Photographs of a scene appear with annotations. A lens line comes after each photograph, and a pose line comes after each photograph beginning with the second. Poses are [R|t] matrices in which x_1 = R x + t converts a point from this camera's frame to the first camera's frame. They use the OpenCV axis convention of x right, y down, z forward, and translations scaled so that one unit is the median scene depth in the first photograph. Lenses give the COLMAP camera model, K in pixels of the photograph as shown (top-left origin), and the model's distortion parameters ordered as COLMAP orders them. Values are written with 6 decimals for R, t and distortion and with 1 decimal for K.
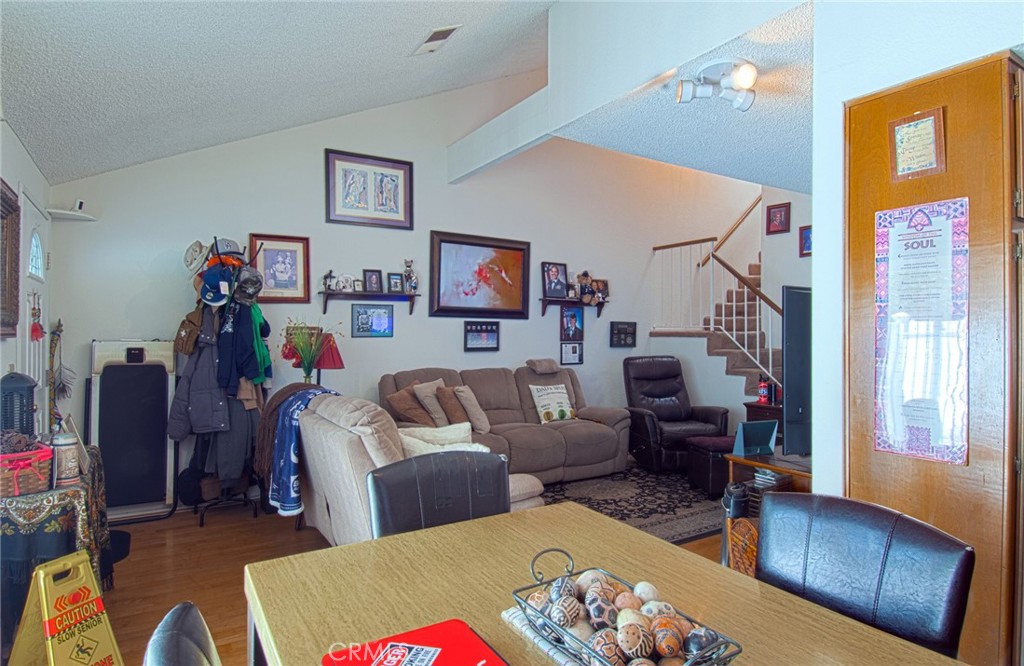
lens RADIAL K [[568.2, 0, 531.5], [0, 568.2, 330.7], [0, 0, 1]] dist [0.032230, -0.000135]
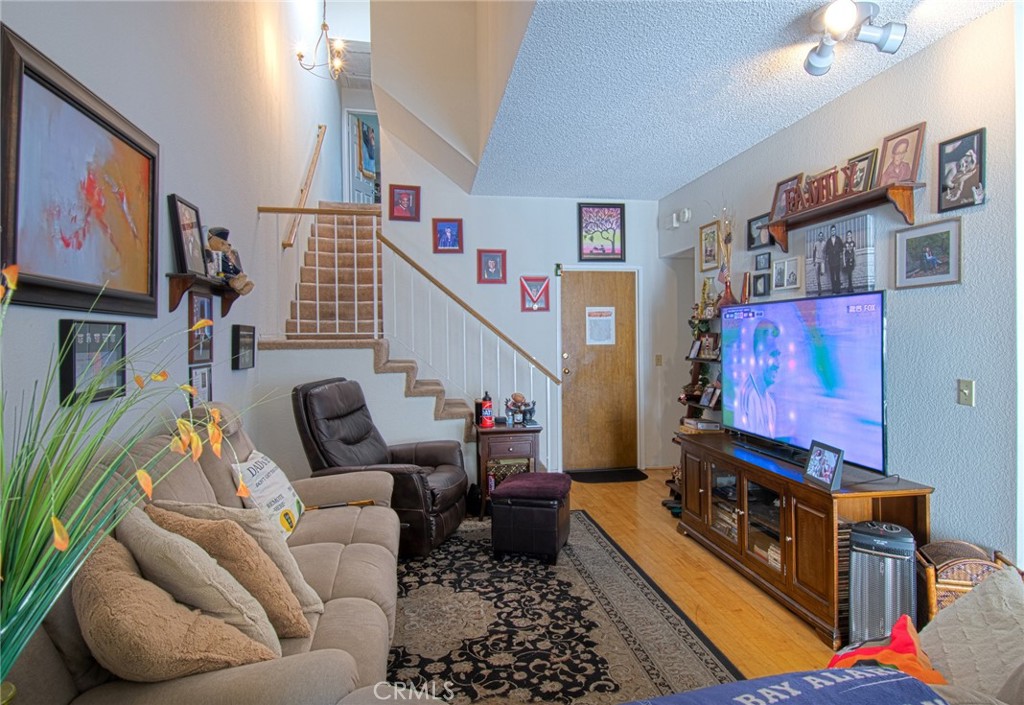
lens RADIAL K [[587.2, 0, 519.2], [0, 587.2, 339.3], [0, 0, 1]] dist [0.051706, -0.056537]
pose [[0.397683, -0.012098, 0.917443, -0.338432], [0.006372, 0.999925, 0.010424, -0.007090], [-0.917501, 0.001701, 0.397730, 0.596820]]
